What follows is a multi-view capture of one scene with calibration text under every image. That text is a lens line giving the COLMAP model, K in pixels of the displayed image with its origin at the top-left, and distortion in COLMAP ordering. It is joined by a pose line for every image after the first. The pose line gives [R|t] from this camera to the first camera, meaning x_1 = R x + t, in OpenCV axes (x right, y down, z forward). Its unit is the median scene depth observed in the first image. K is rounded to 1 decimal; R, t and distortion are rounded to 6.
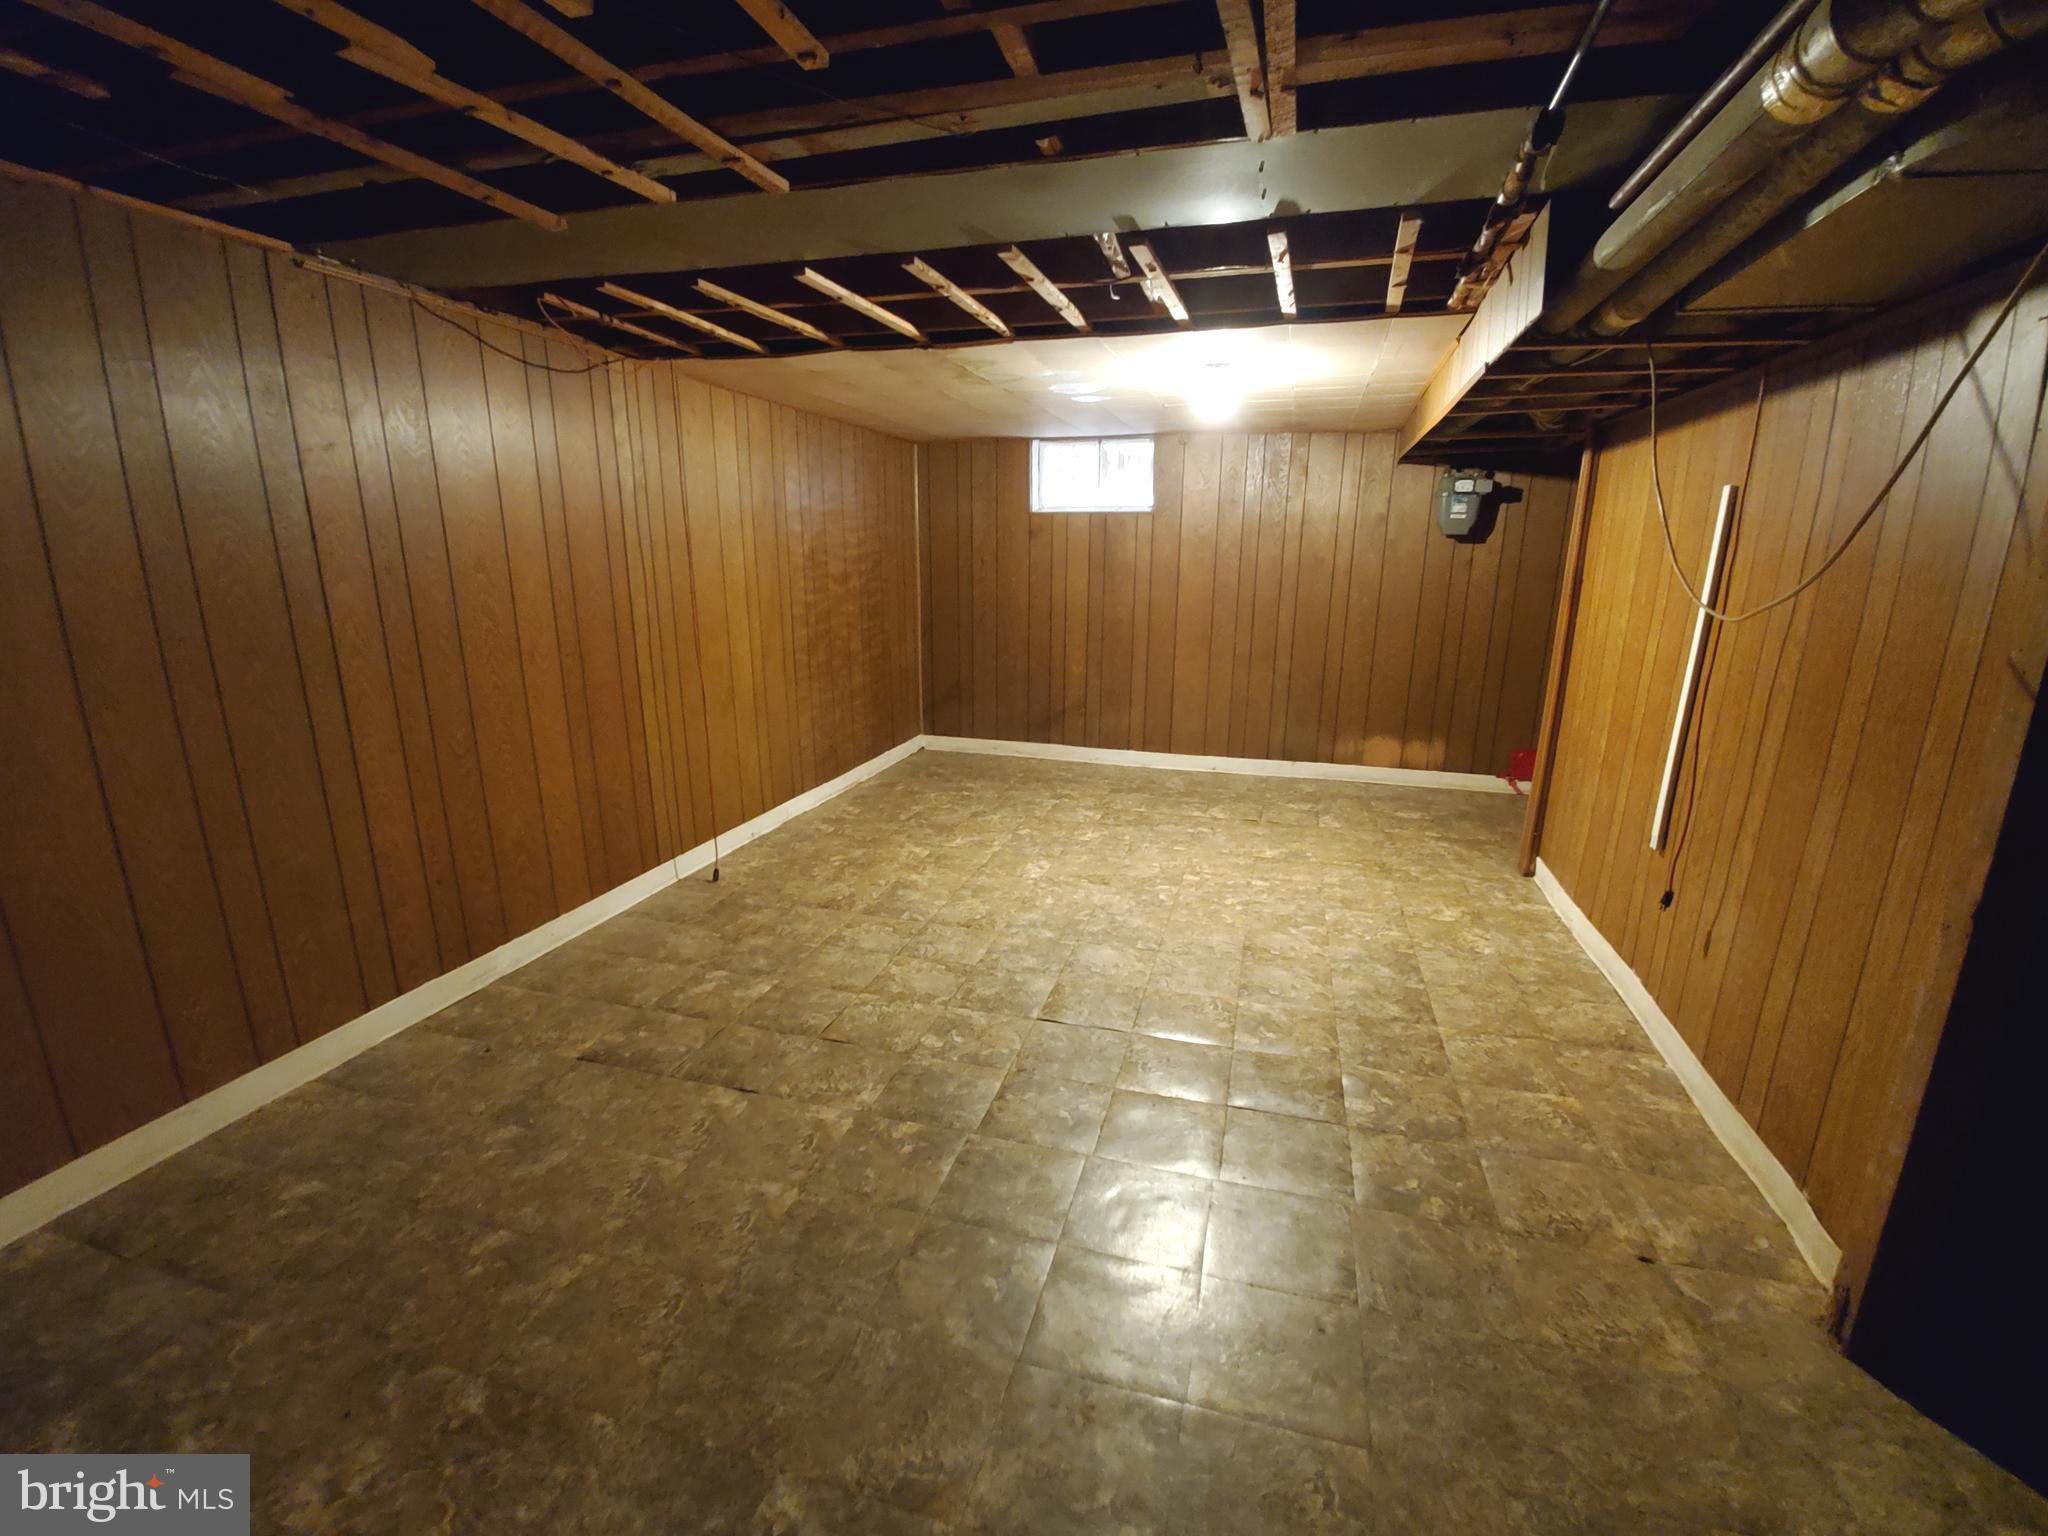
lens RADIAL K [[925.9, 0, 1026.0], [0, 925.9, 793.9], [0, 0, 1]] dist [0.033062, -0.023849]
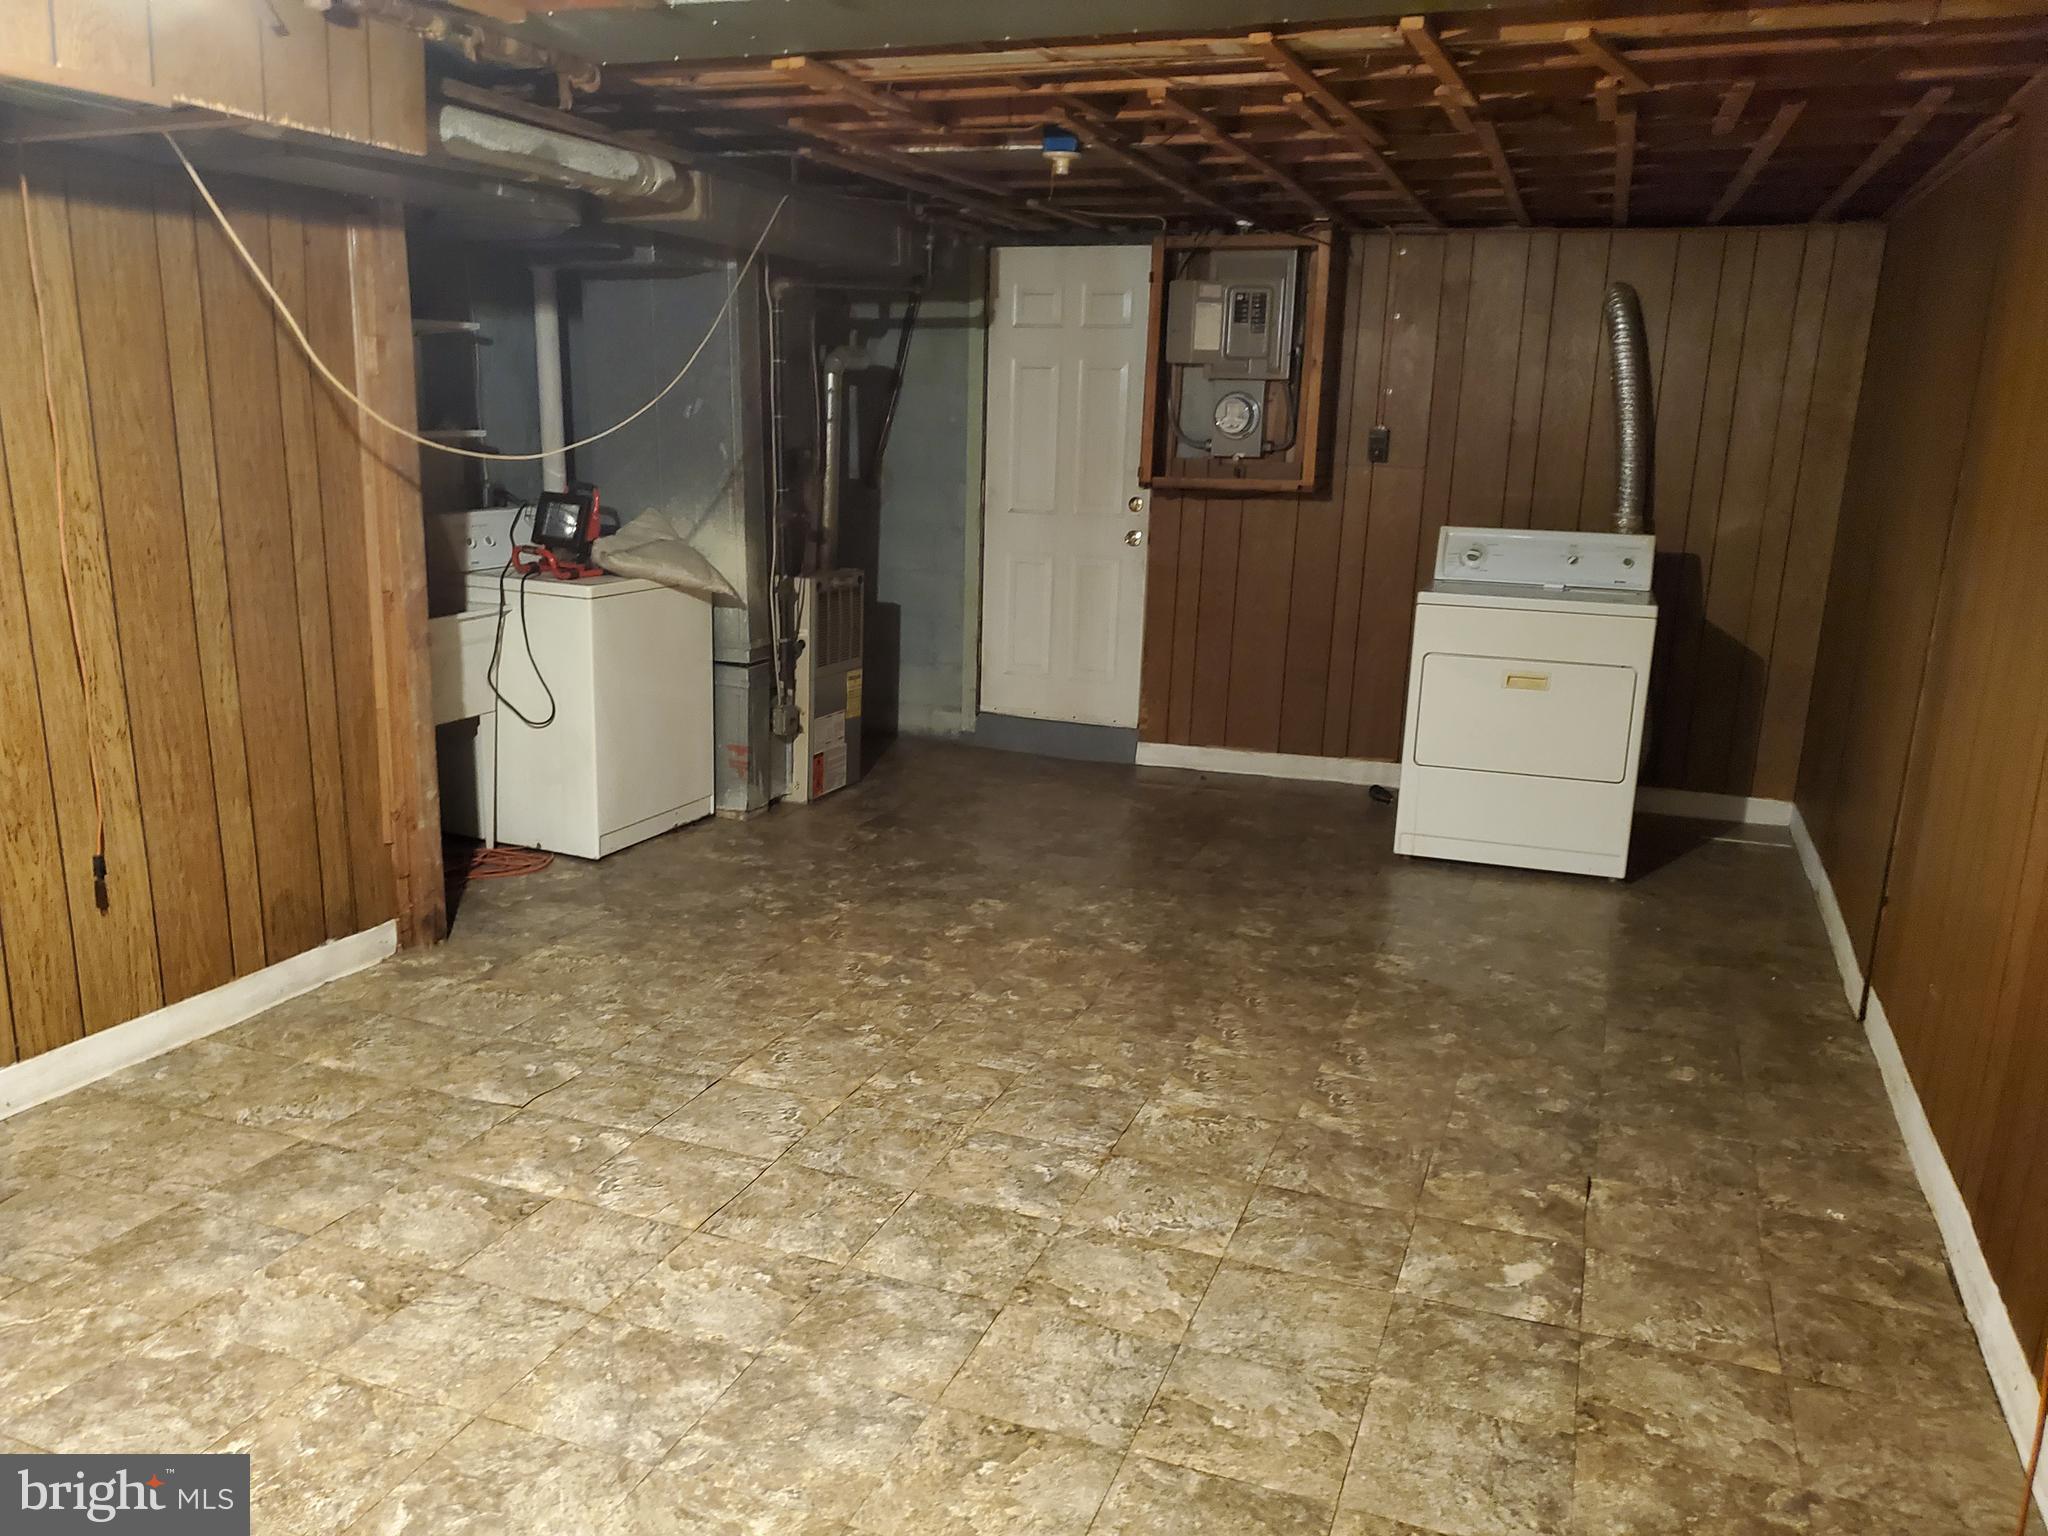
lens RADIAL K [[1483.2, 0, 1024.0], [0, 1483.2, 768.0], [0, 0, 1]] dist [0.054136, -0.002801]
pose [[-0.996786, -0.043704, 0.067140, -0.113688], [-0.006265, 0.878045, 0.478537, -0.467798], [-0.079866, 0.476578, -0.875497, 1.700161]]
